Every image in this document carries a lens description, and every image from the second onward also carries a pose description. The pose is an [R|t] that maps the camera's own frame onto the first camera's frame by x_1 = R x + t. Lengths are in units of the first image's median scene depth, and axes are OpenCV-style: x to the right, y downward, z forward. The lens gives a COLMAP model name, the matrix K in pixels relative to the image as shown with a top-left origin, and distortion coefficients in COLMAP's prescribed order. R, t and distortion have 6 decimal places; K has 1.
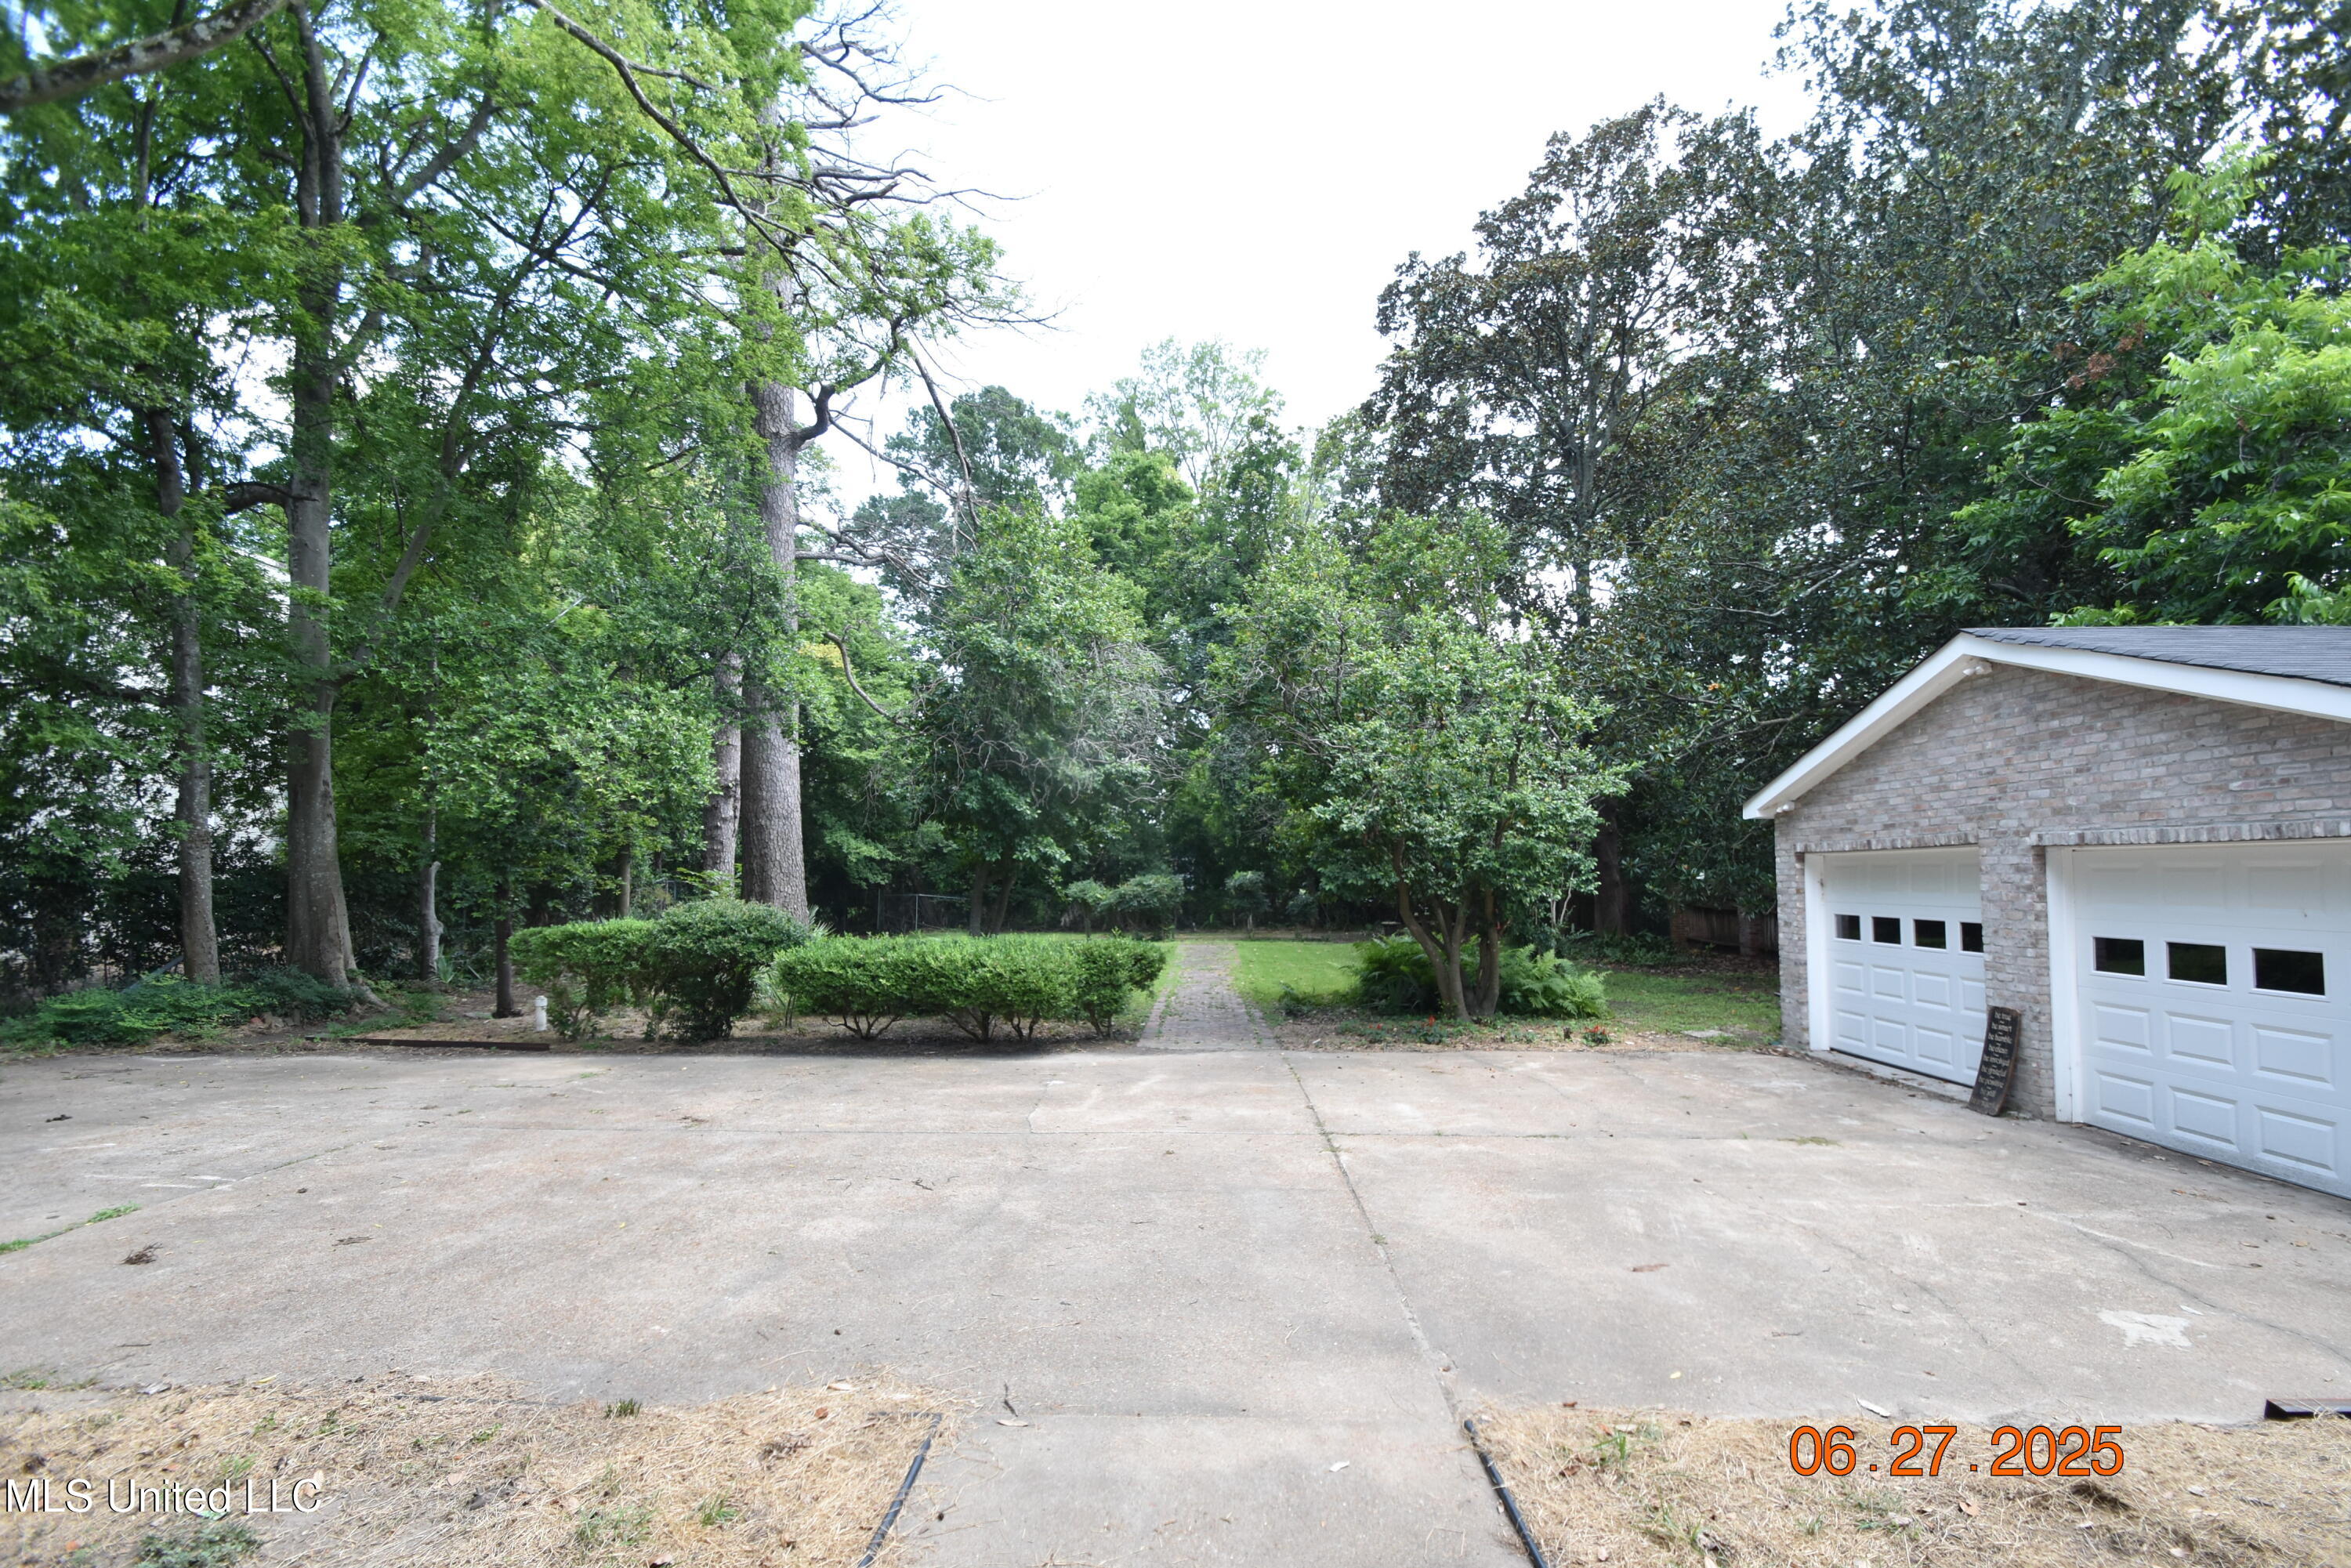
lens RADIAL K [[1046.1, 0, 1166.9], [0, 1046.1, 797.0], [0, 0, 1]] dist [-0.003661, -0.005531]
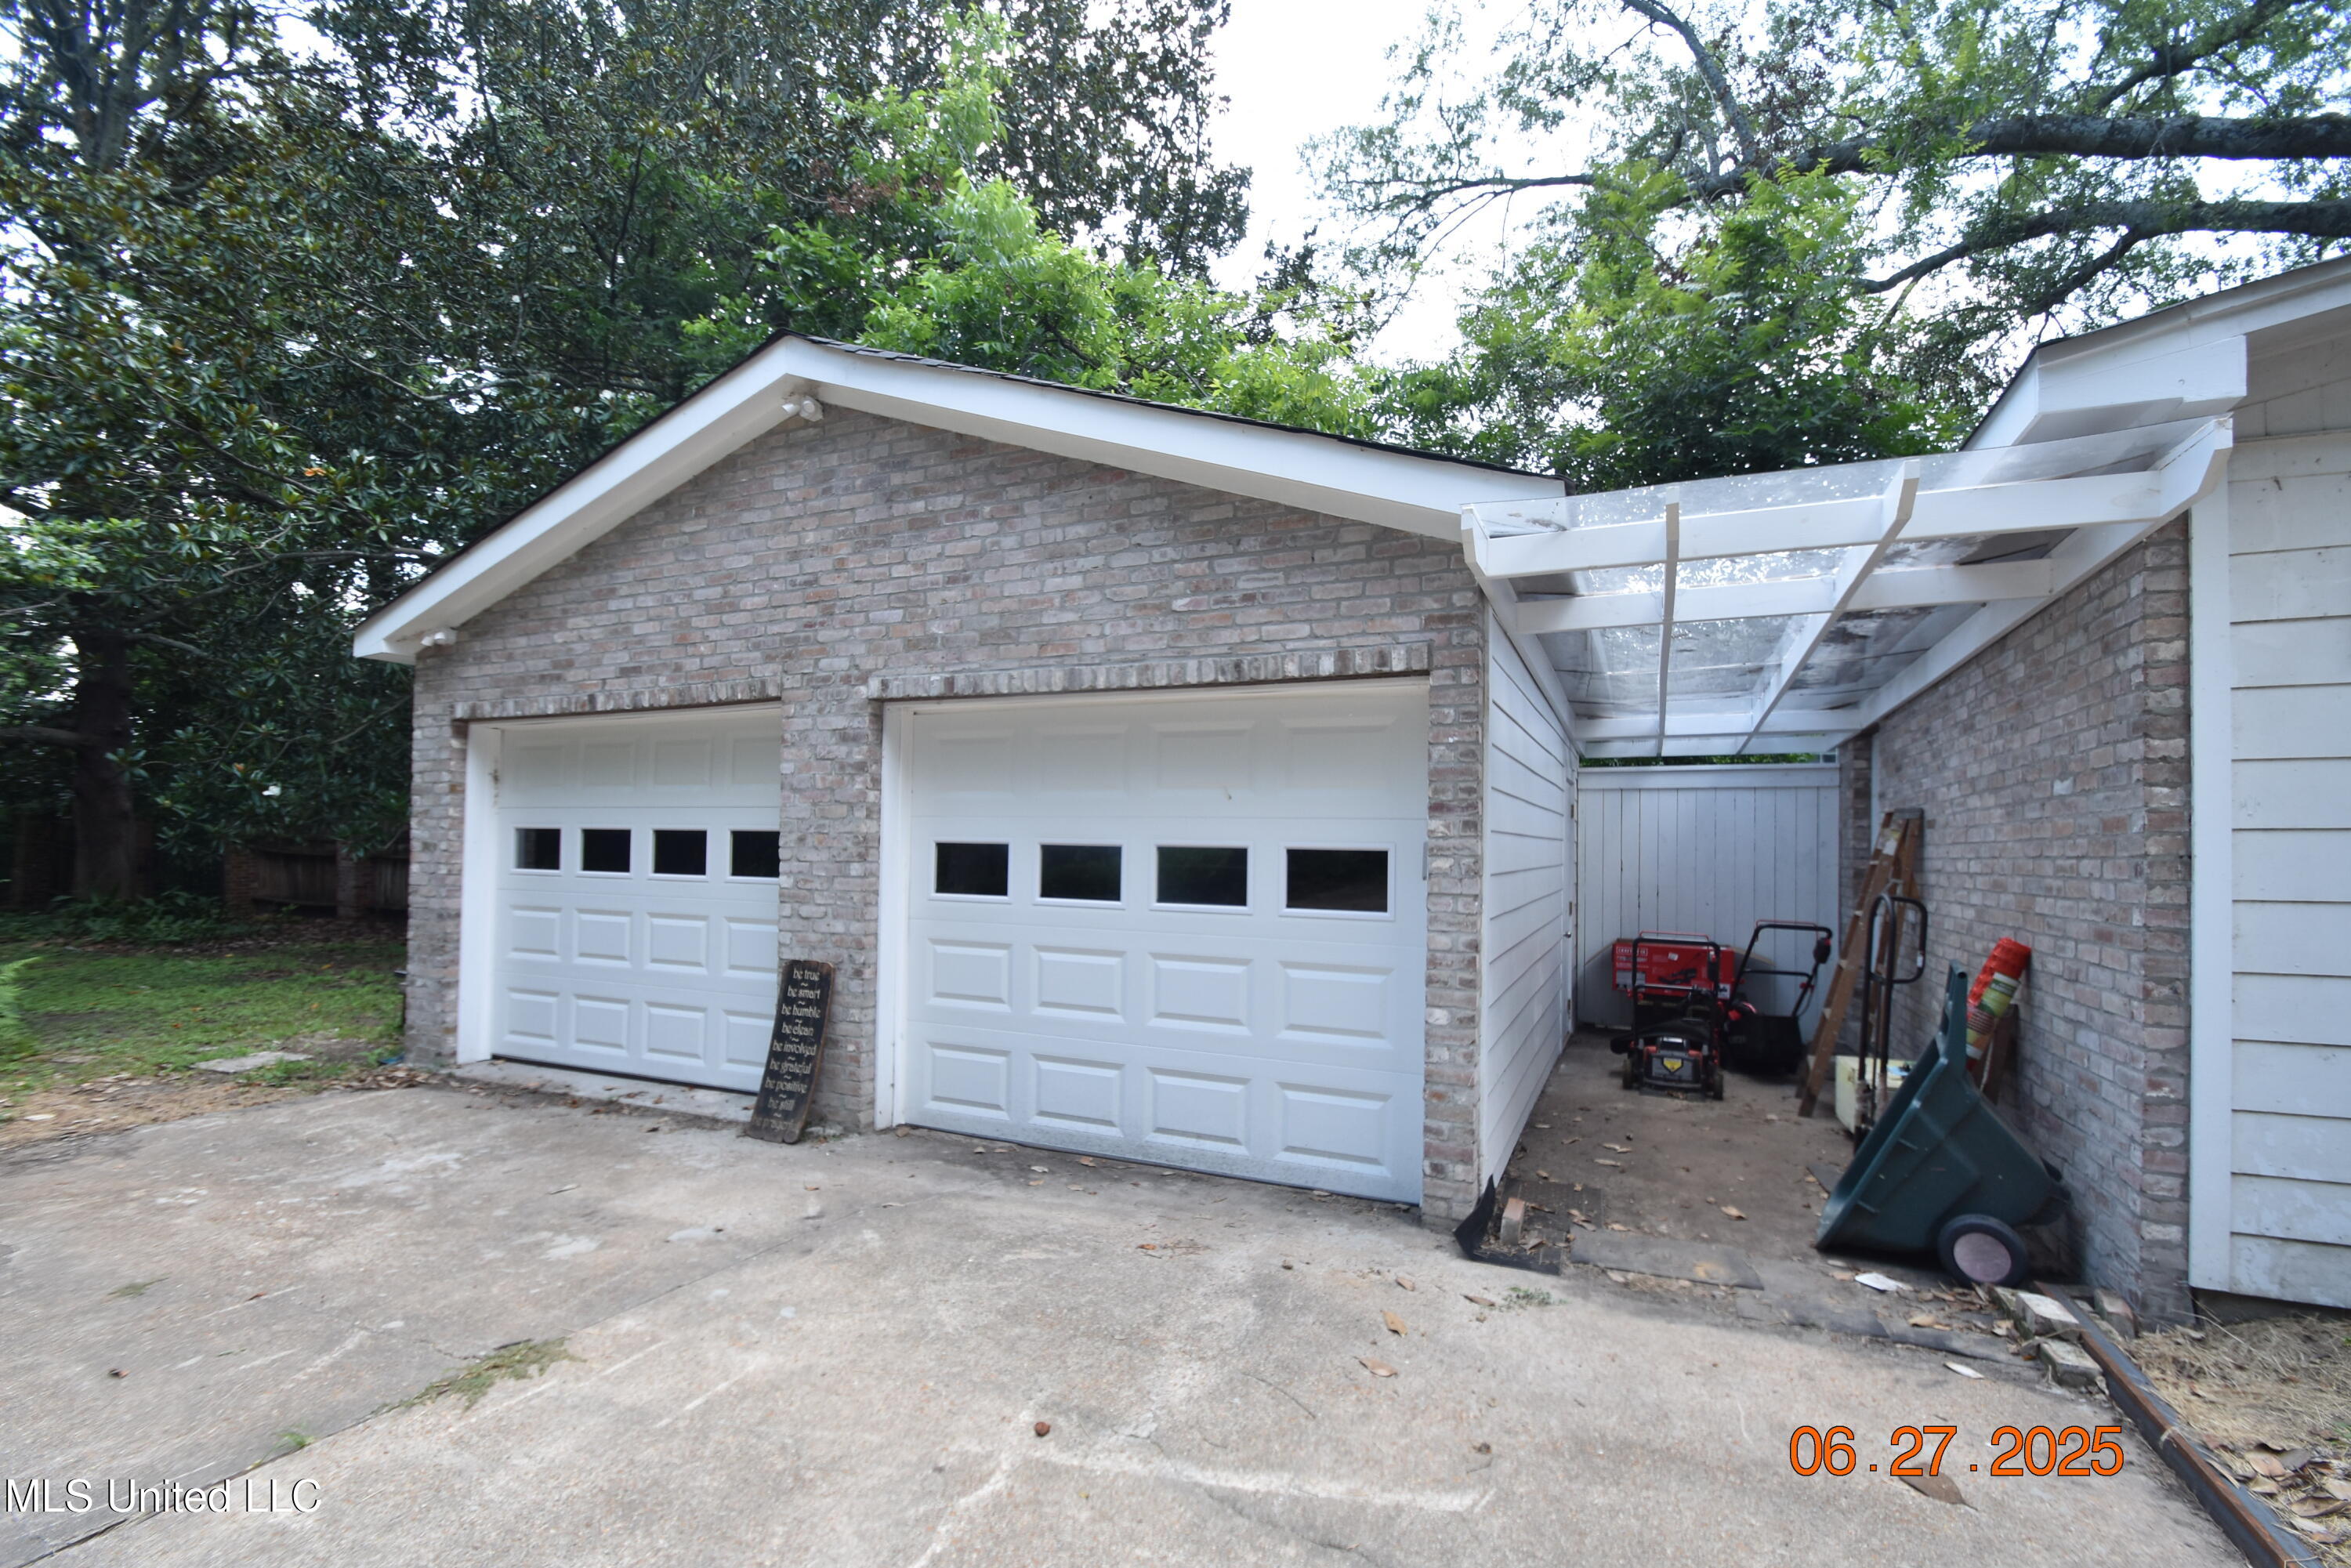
lens RADIAL K [[1046.1, 0, 1198.1], [0, 1046.1, 830.6], [0, 0, 1]] dist [-0.003661, -0.005531]
pose [[0.374370, 0.012916, 0.927189, 0.312745], [-0.080150, 0.996611, 0.018479, 0.094460], [-0.923809, -0.081232, 0.374137, 0.556234]]
